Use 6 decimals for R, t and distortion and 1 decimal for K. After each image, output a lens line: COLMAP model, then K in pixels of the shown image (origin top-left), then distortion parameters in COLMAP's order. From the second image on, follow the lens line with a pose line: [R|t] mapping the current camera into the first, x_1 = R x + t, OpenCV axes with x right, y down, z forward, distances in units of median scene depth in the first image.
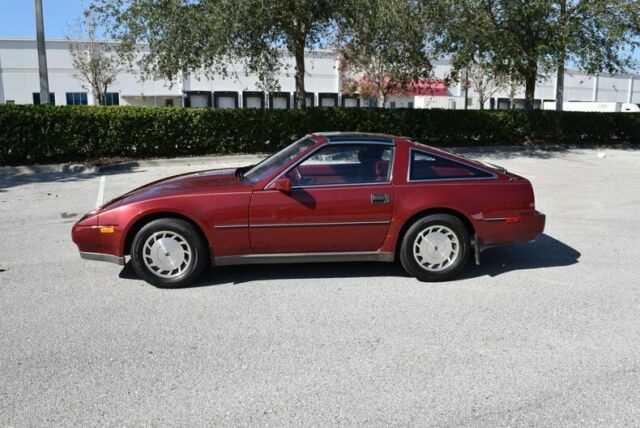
lens RADIAL K [[494.5, 0, 320.0], [0, 494.5, 214.0], [0, 0, 1]] dist [-0.101246, 0.027102]
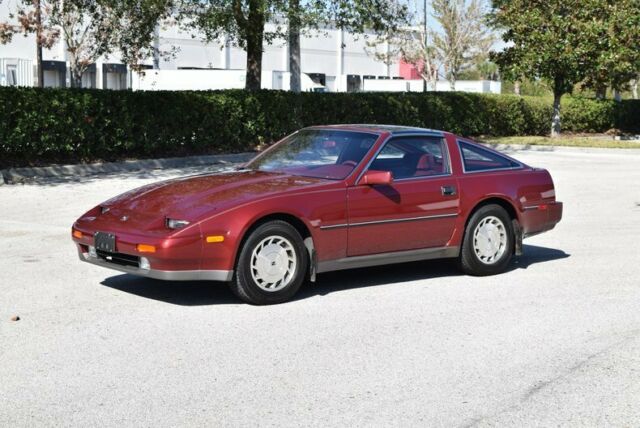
lens RADIAL K [[1152.2, 0, 320.0], [0, 1152.2, 214.0], [0, 0, 1]] dist [-0.066882, -0.198016]
pose [[0.817626, -0.048714, 0.573685, -0.412336], [0.104831, 0.992354, -0.065142, 0.040272], [-0.566125, 0.113402, 0.816481, -0.211045]]
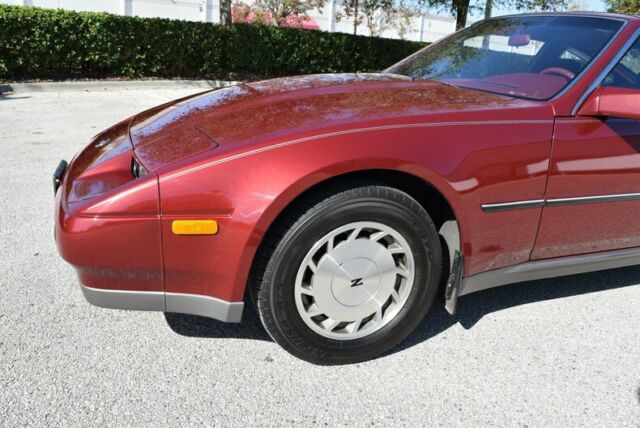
lens RADIAL K [[494.5, 0, 320.0], [0, 494.5, 214.0], [0, 0, 1]] dist [-0.101246, 0.027102]
pose [[0.961021, -0.032642, 0.274540, -0.129042], [-0.000612, 0.992752, 0.120179, -0.004270], [-0.276473, -0.115663, 0.954036, 0.190675]]
